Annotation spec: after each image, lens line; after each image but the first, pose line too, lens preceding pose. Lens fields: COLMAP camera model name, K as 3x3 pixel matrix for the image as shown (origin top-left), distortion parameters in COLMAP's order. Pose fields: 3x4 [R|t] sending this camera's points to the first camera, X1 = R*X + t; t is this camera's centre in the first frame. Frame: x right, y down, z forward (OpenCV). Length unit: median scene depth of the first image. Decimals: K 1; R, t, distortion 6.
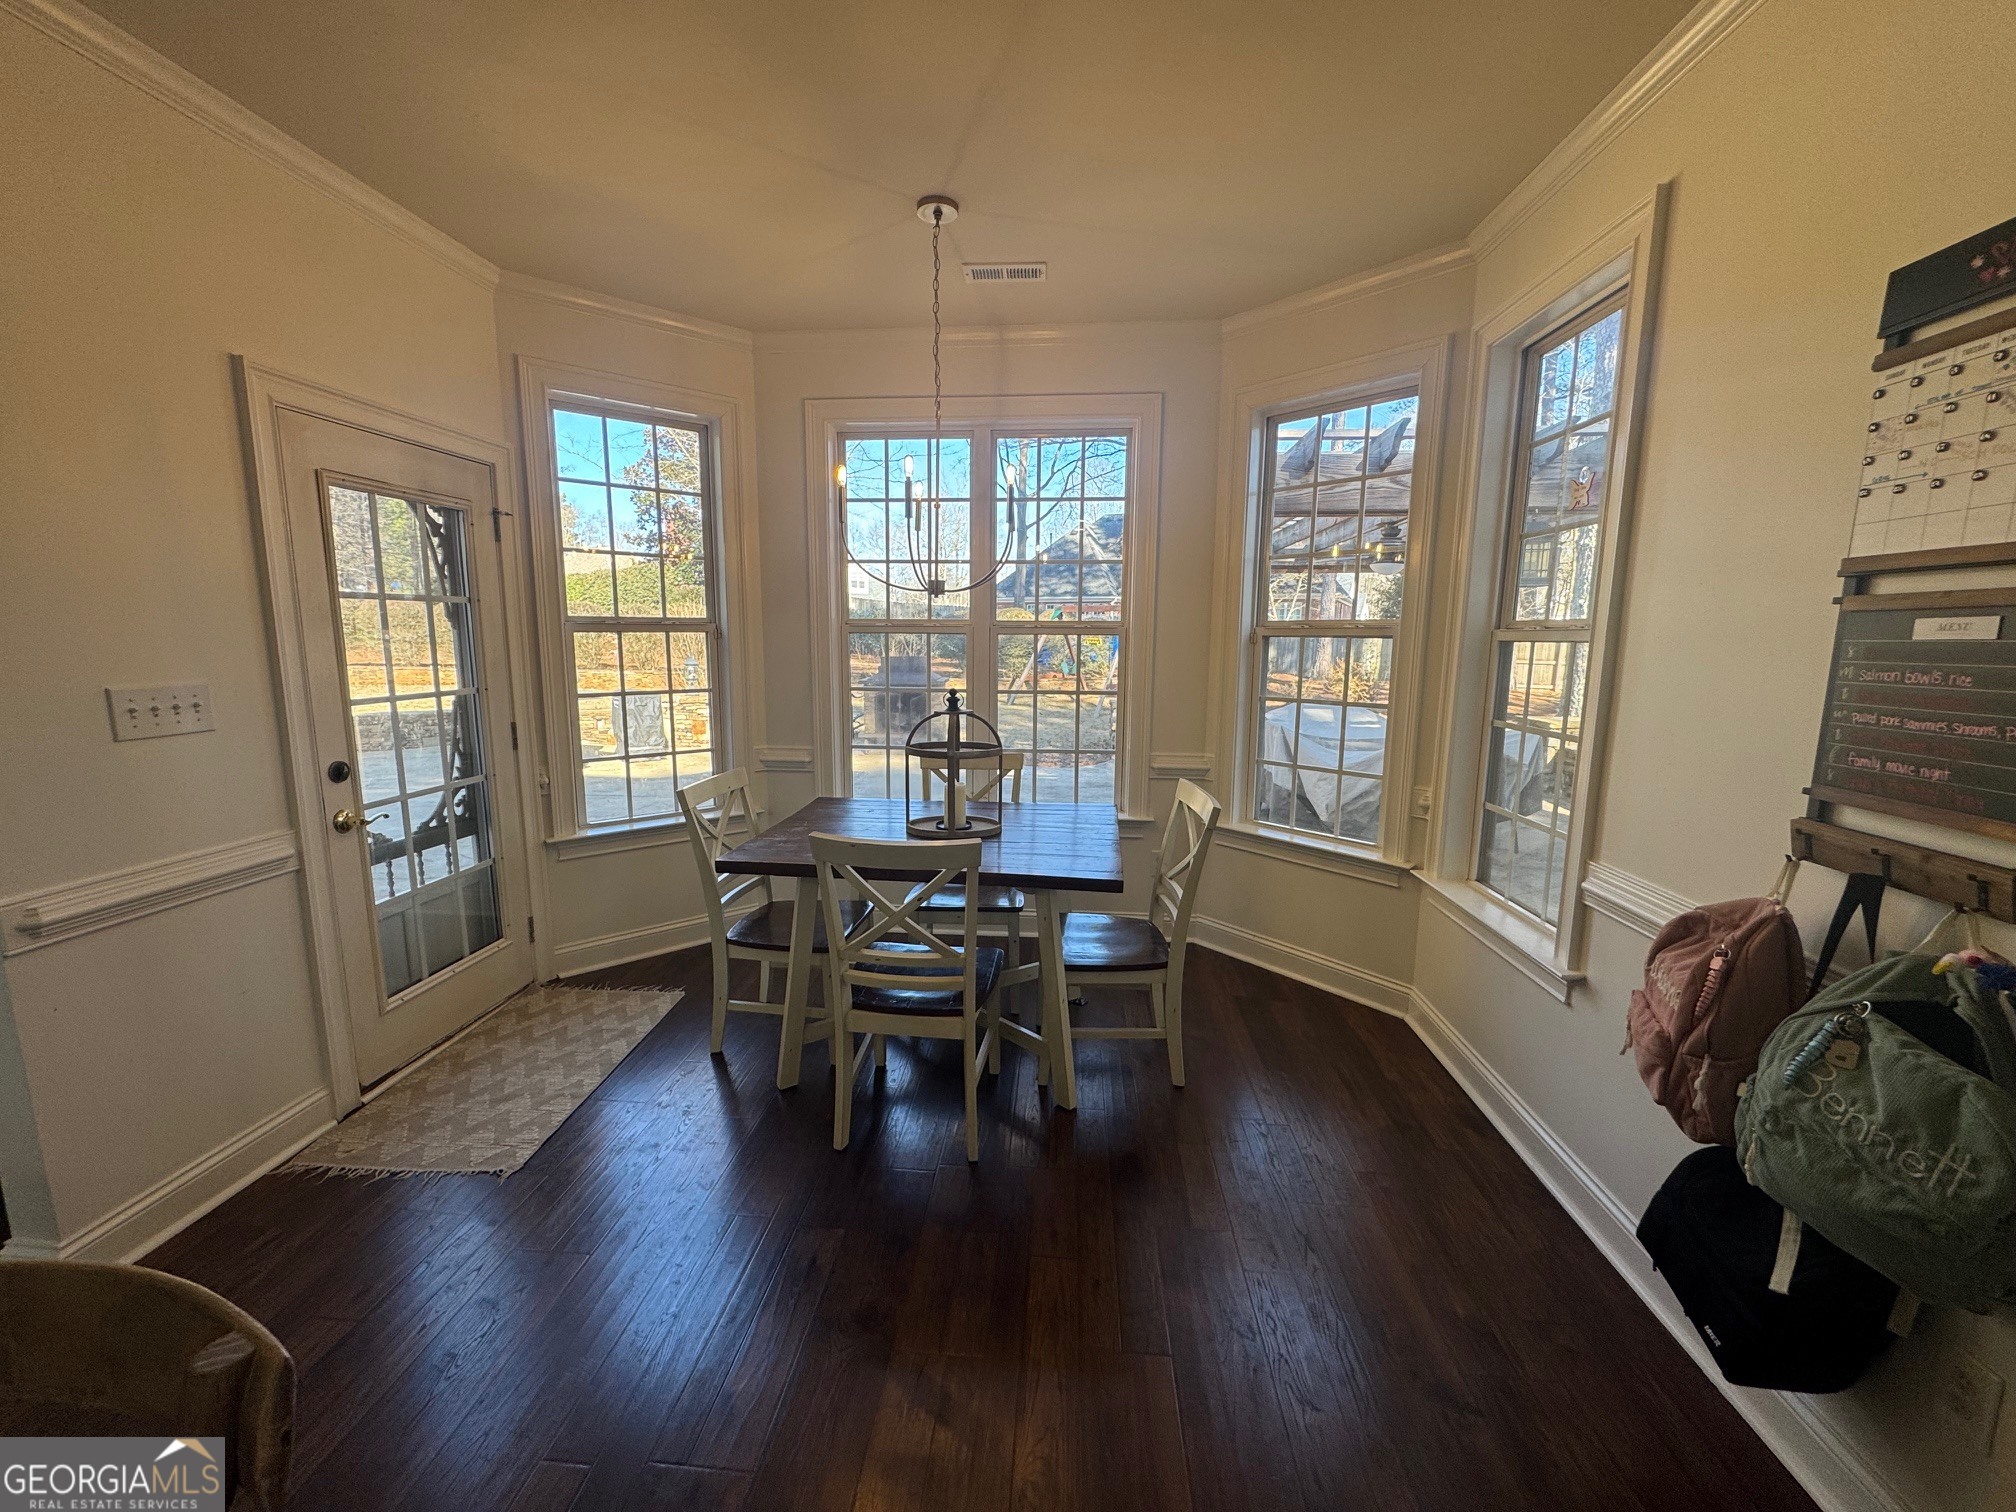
lens RADIAL K [[800.8, 0, 1001.5], [0, 800.8, 757.7], [0, 0, 1]] dist [-0.001153, -0.000117]
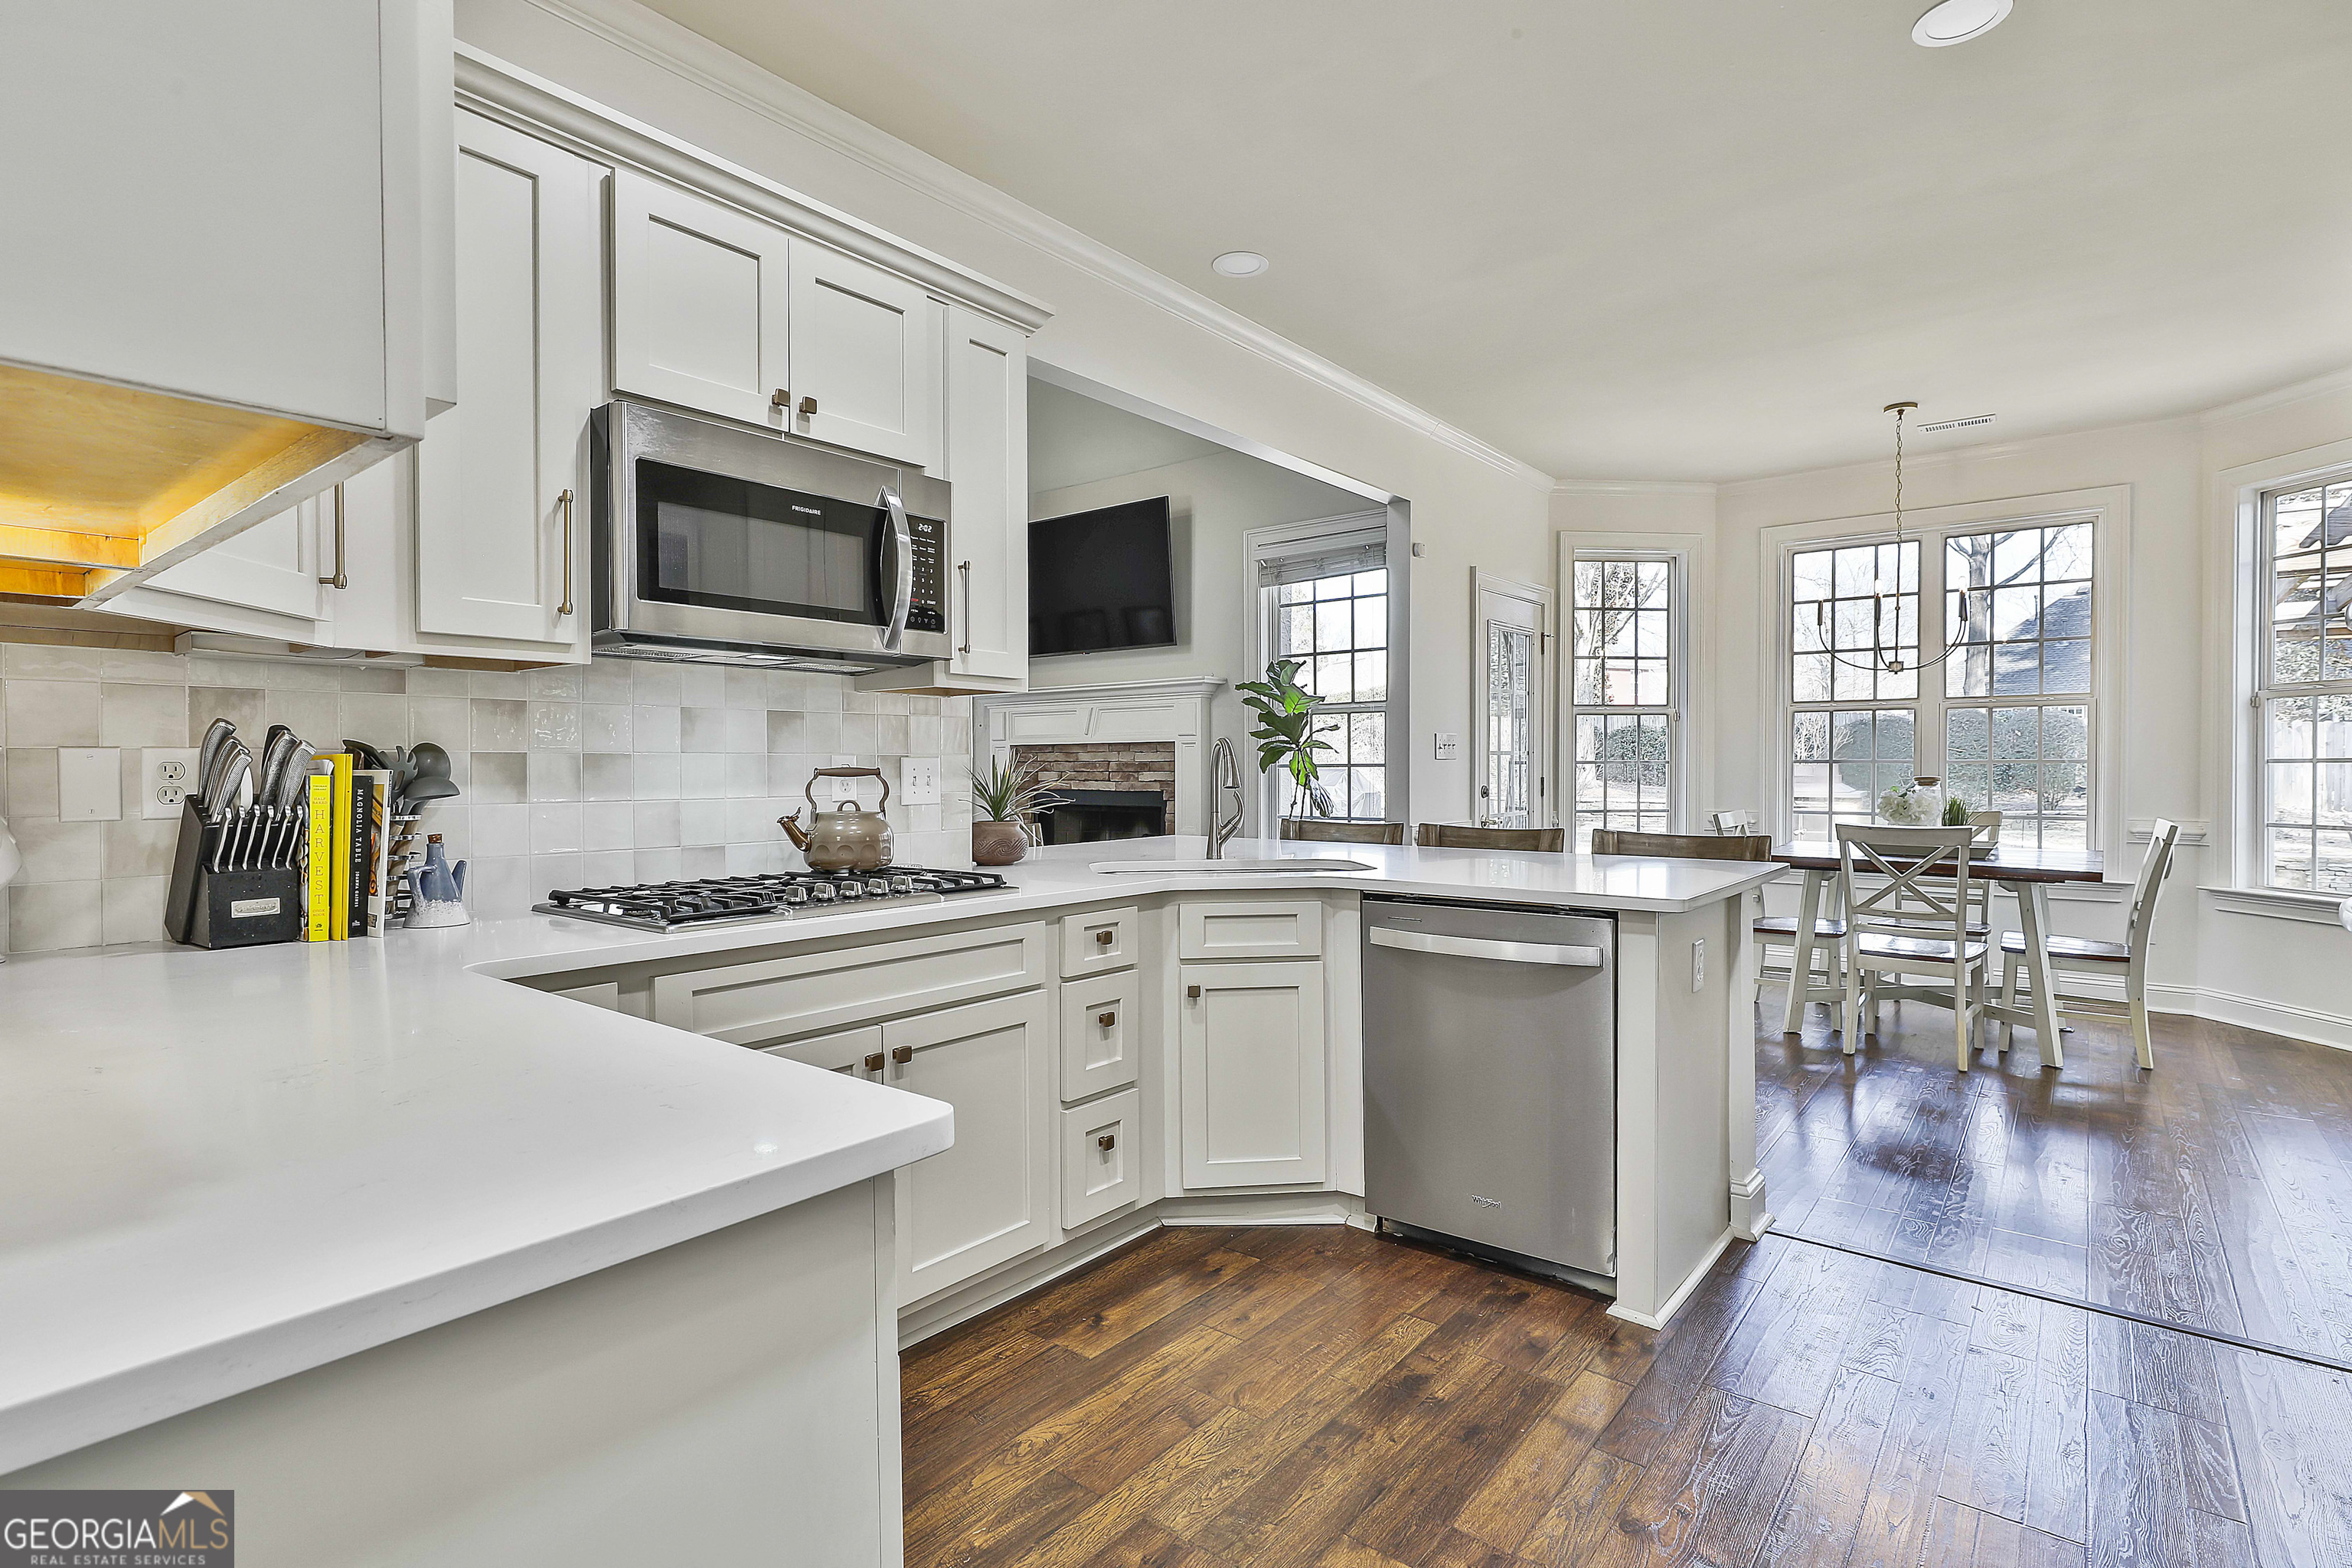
lens RADIAL K [[1128.0, 0, 1186.2], [0, 1128.0, 776.1], [0, 0, 1]] dist [-0.003820, 0.004959]
pose [[0.831112, -0.002308, -0.556100, -0.015748], [-0.077350, 0.989791, -0.119710, 0.232345], [0.550699, 0.142507, 0.822449, -0.958813]]
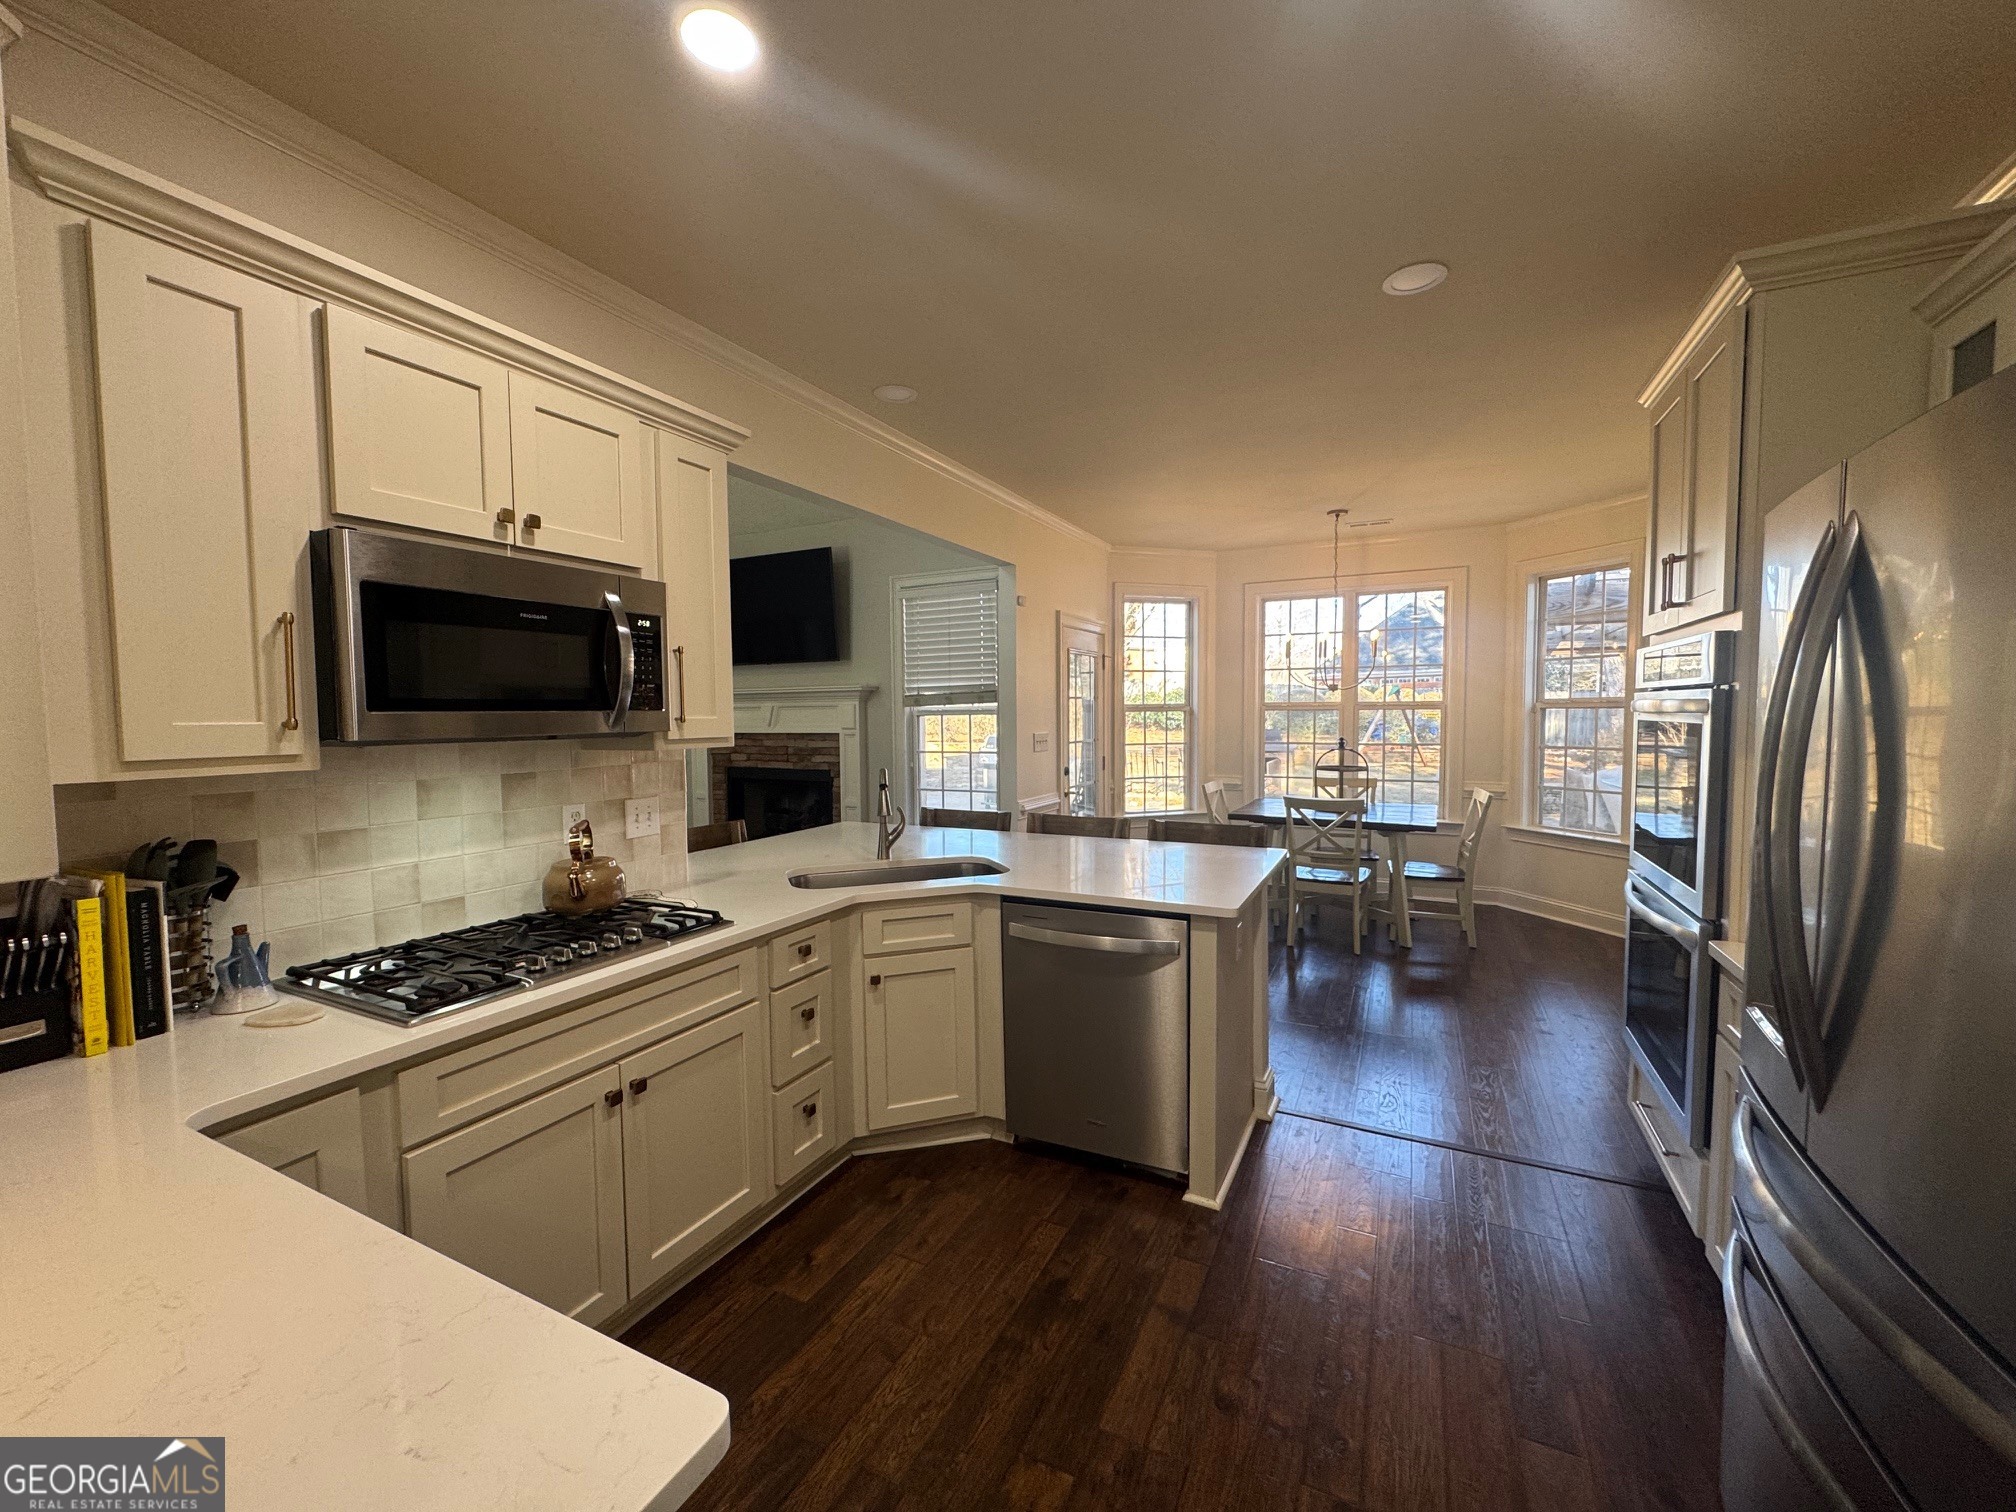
lens RADIAL K [[804.6, 0, 1008.0], [0, 804.6, 756.0], [0, 0, 1]] dist [-0.001080, -0.000465]
pose [[0.928661, 0.005277, -0.370891, -0.072232], [-0.042524, 0.994821, -0.092322, 0.146870], [0.368483, 0.101508, 0.924076, -0.931399]]
